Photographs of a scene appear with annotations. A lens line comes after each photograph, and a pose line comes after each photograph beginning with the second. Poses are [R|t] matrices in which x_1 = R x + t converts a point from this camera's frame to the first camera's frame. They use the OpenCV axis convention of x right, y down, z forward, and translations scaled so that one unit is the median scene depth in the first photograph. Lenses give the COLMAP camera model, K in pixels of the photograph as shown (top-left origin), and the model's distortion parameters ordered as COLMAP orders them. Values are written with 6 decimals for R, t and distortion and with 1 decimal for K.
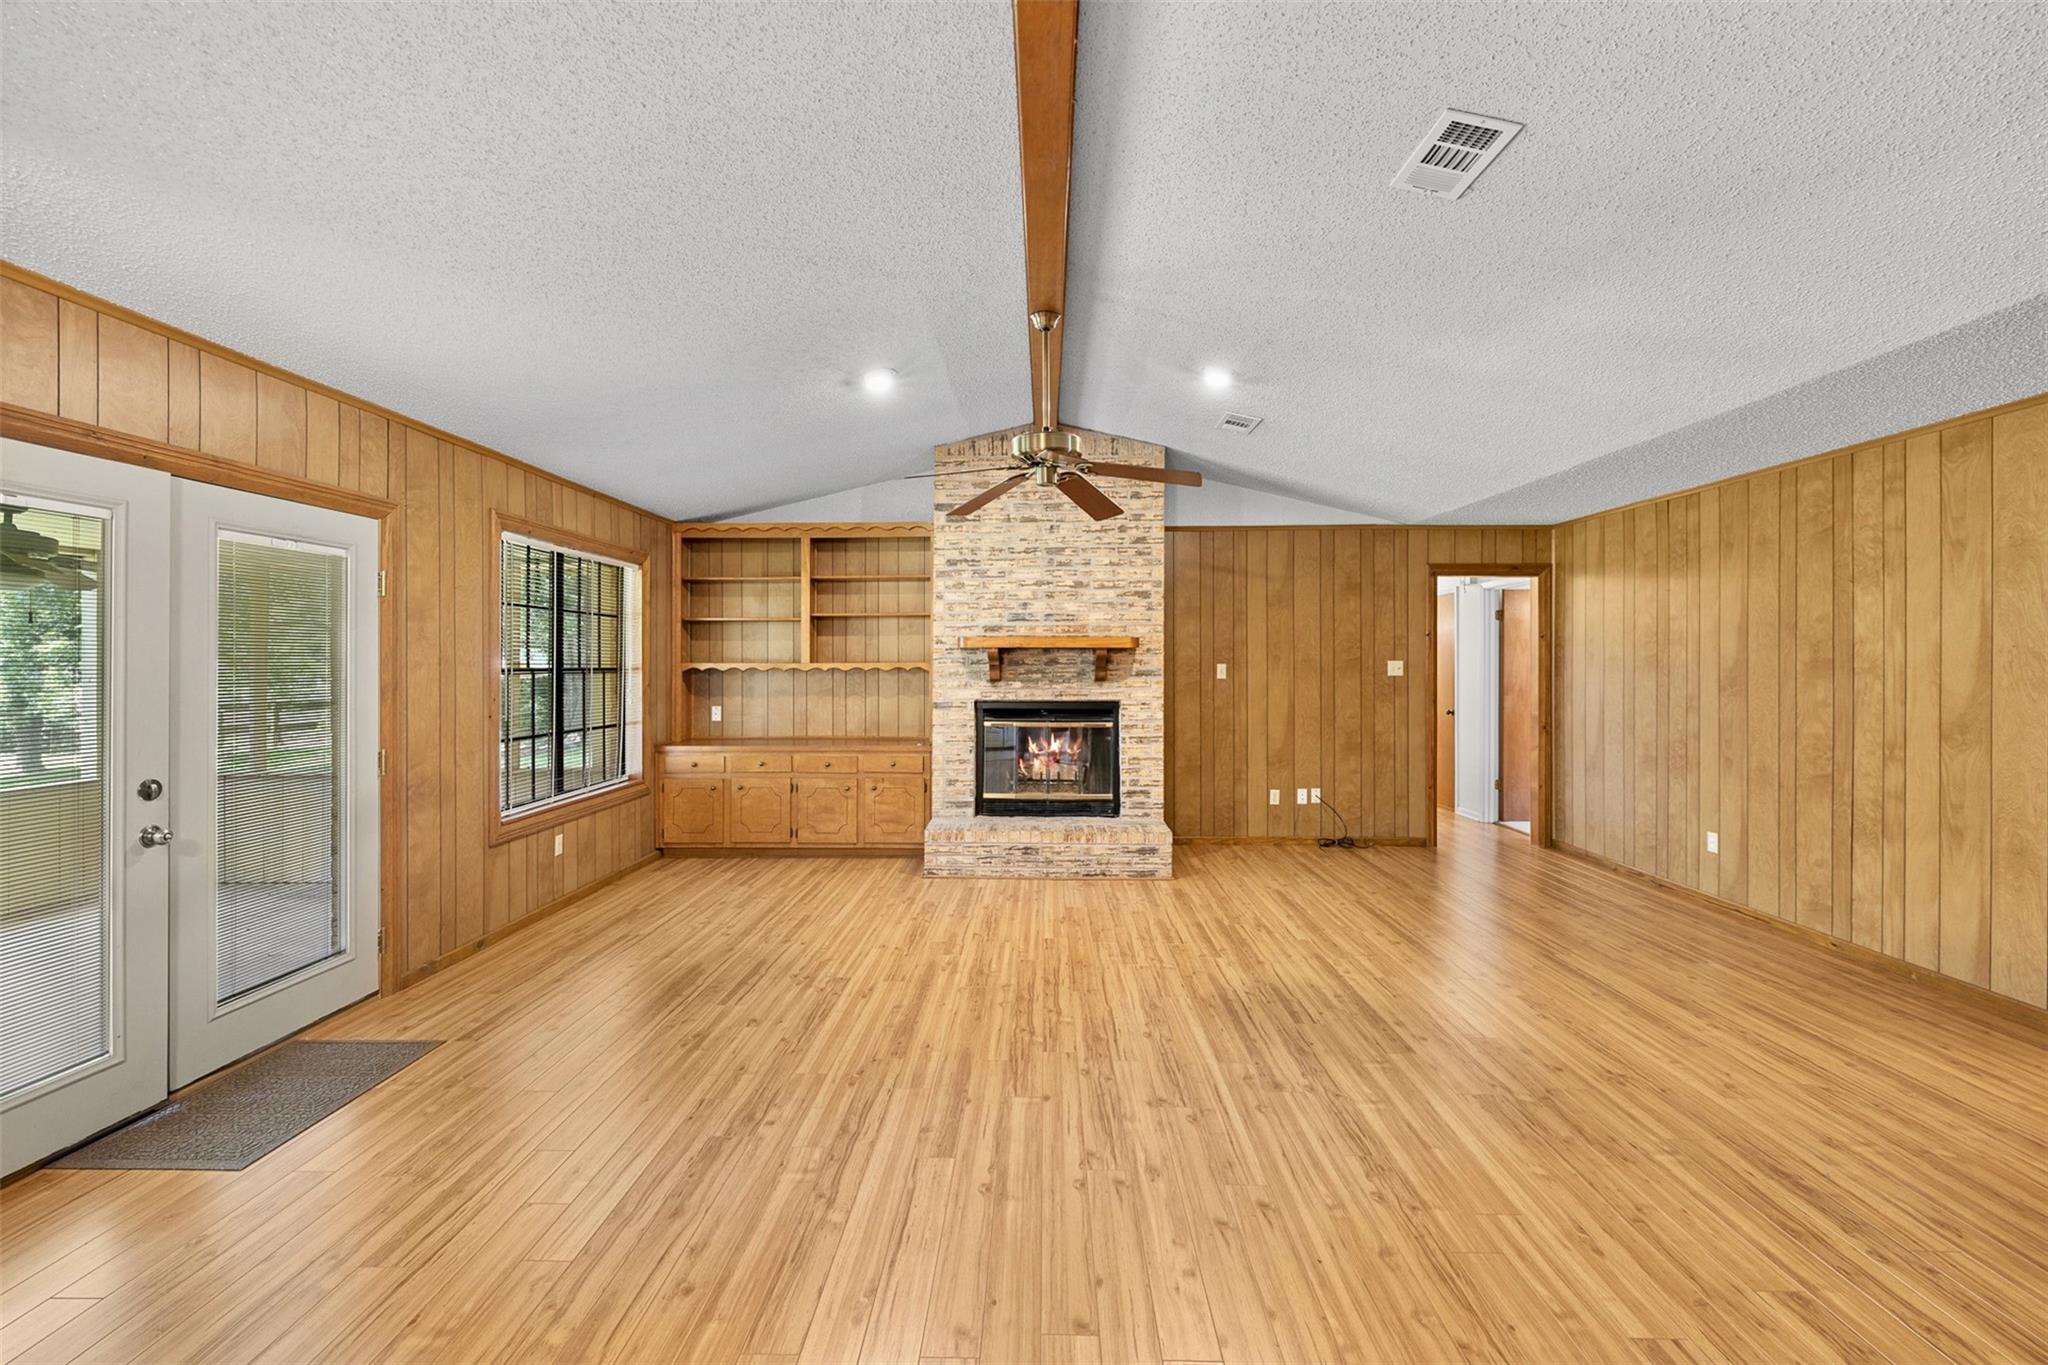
lens RADIAL K [[865.3, 0, 1022.7], [0, 865.3, 663.7], [0, 0, 1]] dist [0.000431, 0.000139]
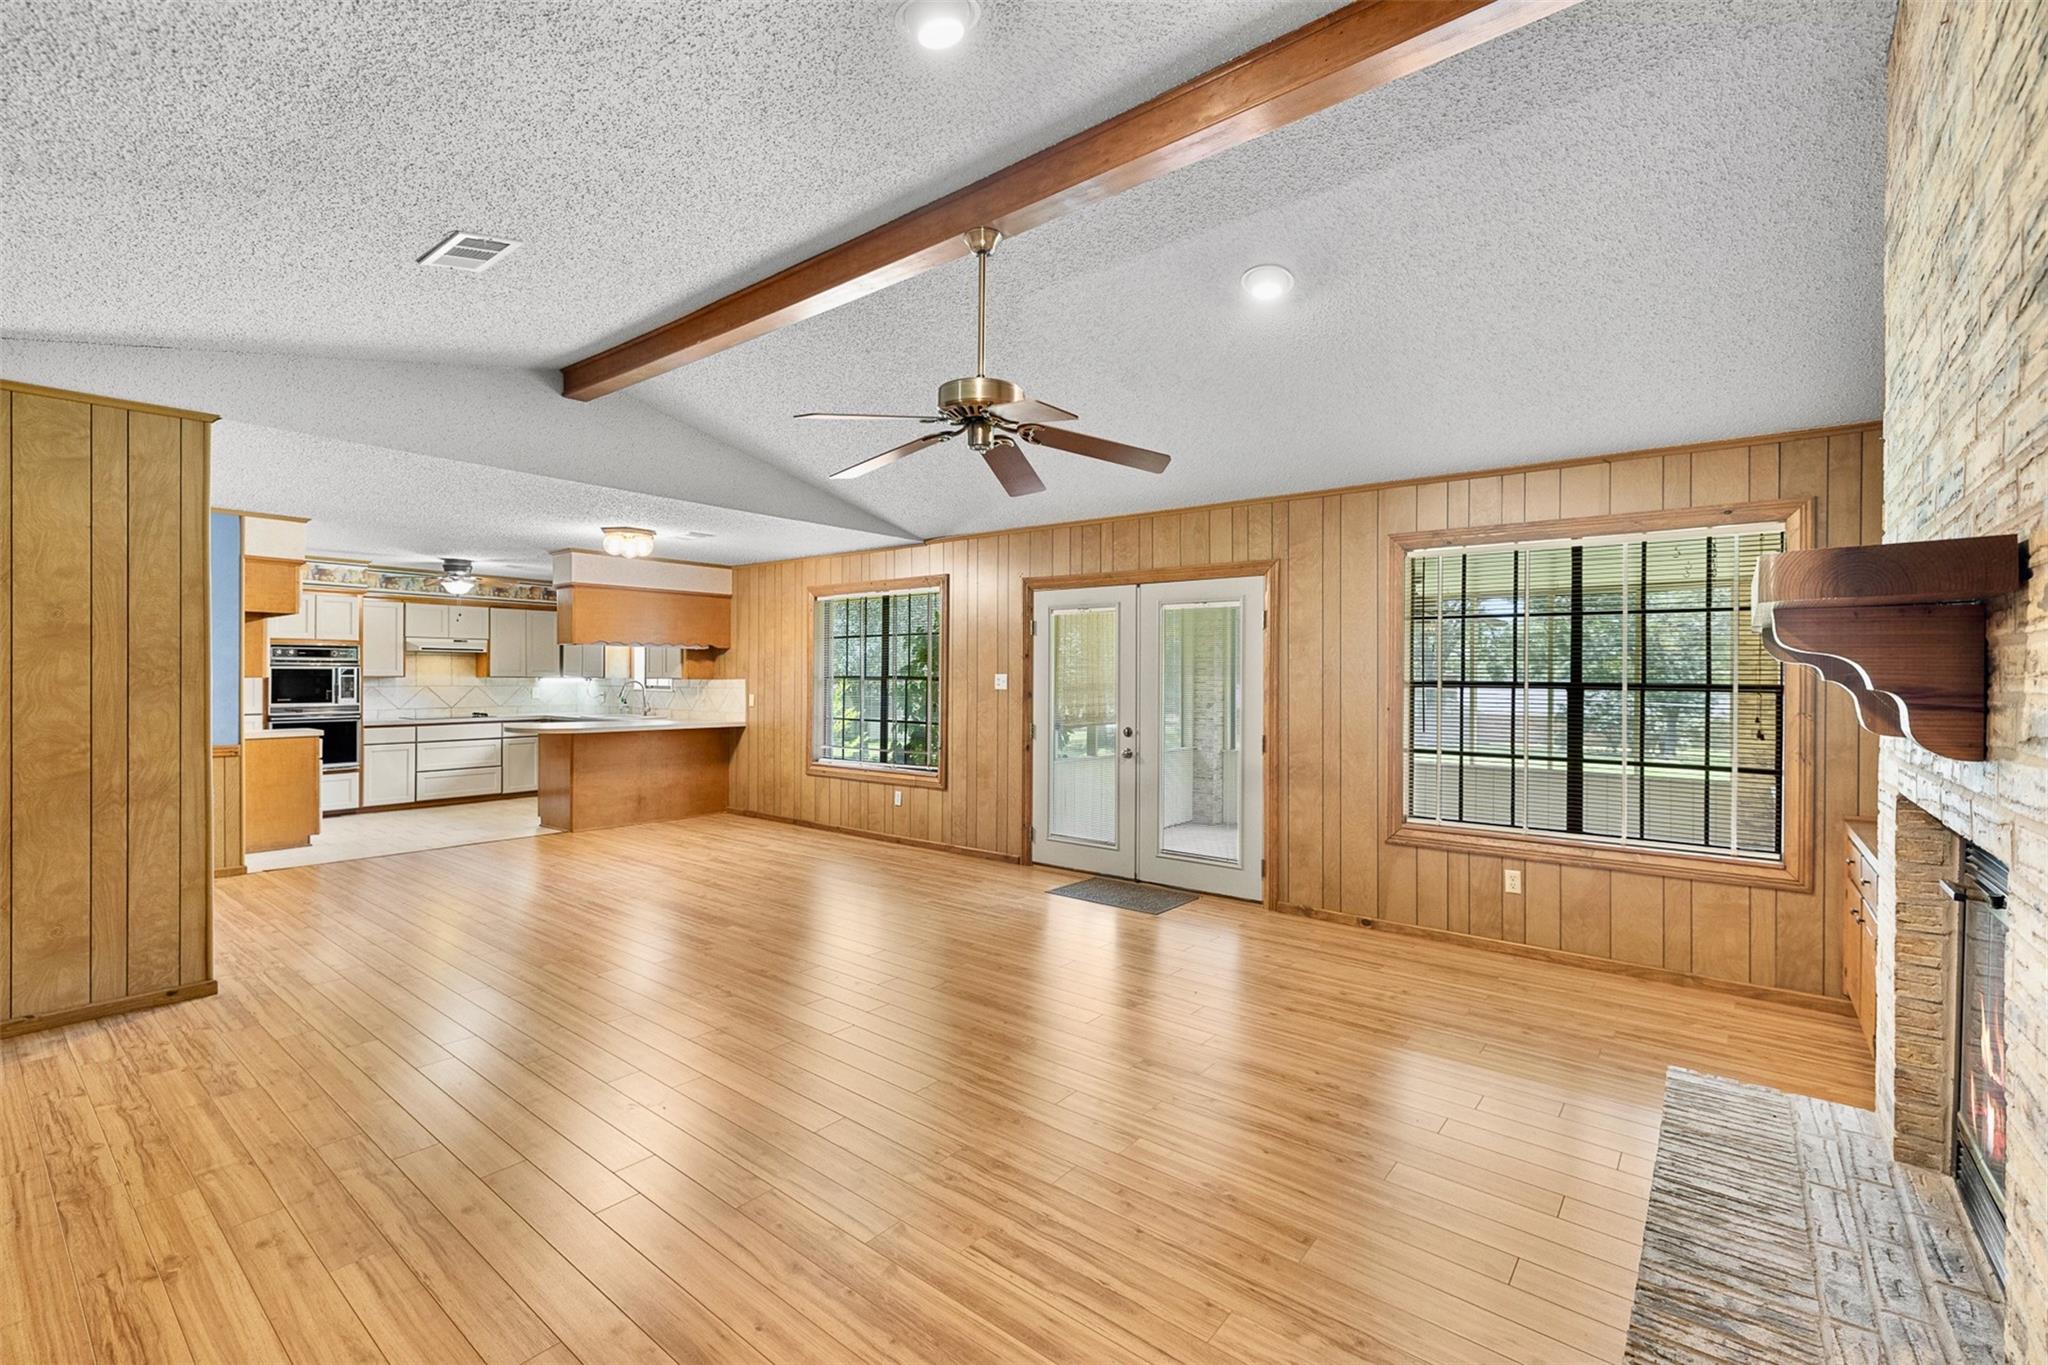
lens RADIAL K [[885.7, 0, 1021.0], [0, 885.7, 672.7], [0, 0, 1]] dist [0.004978, -0.000573]
pose [[-0.609063, -0.007909, -0.793082, 0.538404], [-0.008661, 0.999957, -0.003320, 0.003454], [0.793074, 0.004846, -0.609105, 1.261093]]
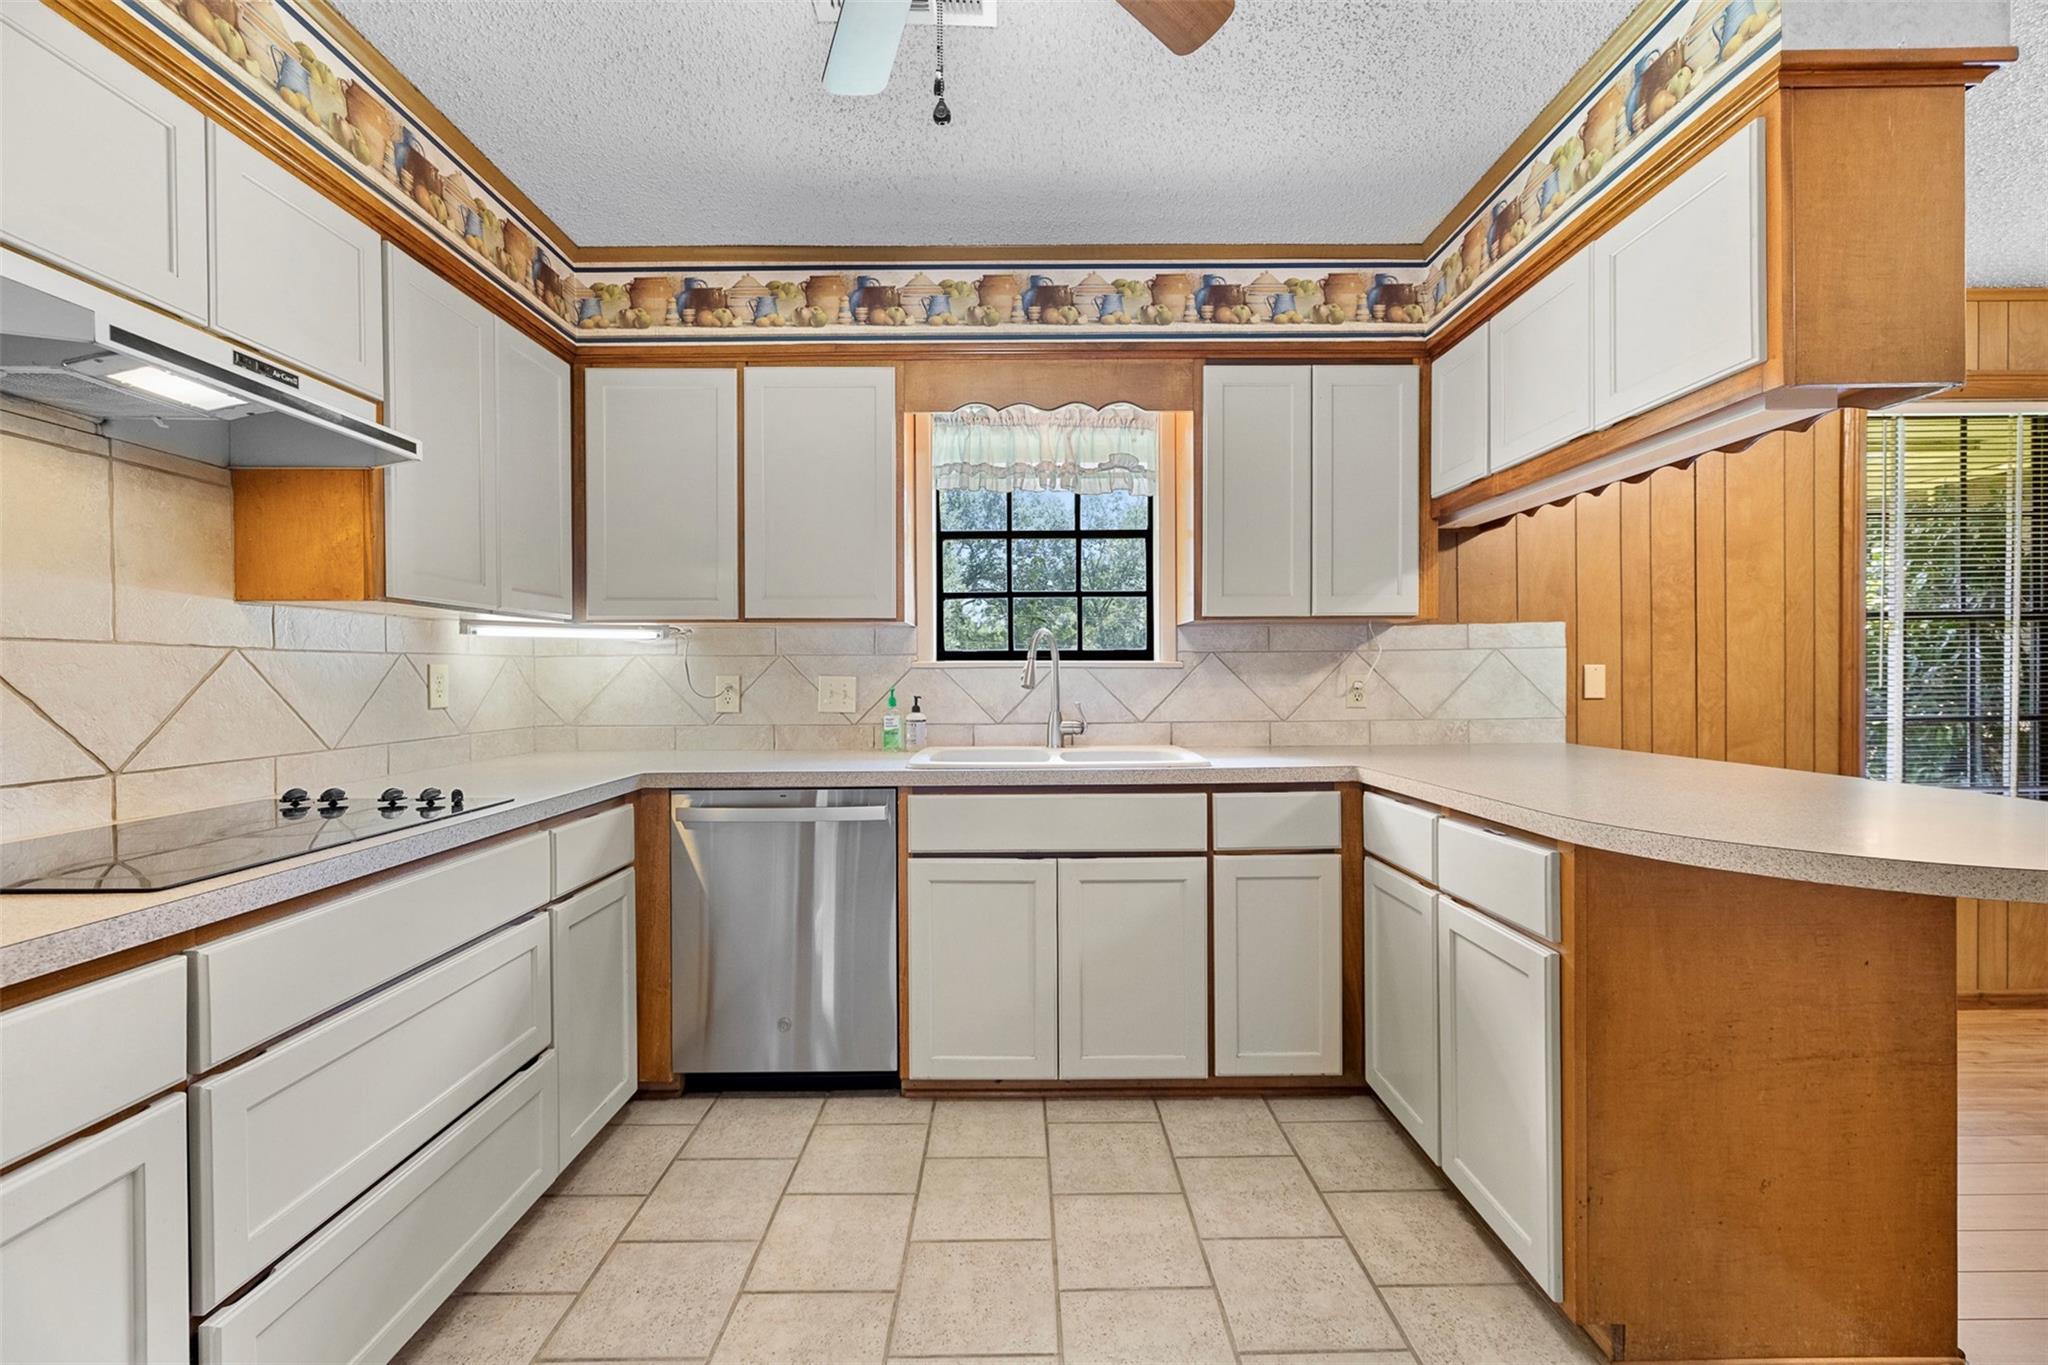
lens RADIAL K [[865.3, 0, 1025.8], [0, 865.3, 681.8], [0, 0, 1]] dist [0.000431, 0.000139]
pose [[0.024893, 0.005335, -0.999676, 0.026692], [0.005044, 0.999972, 0.005462, 0.055926], [0.999677, -0.005178, 0.024865, -0.797541]]
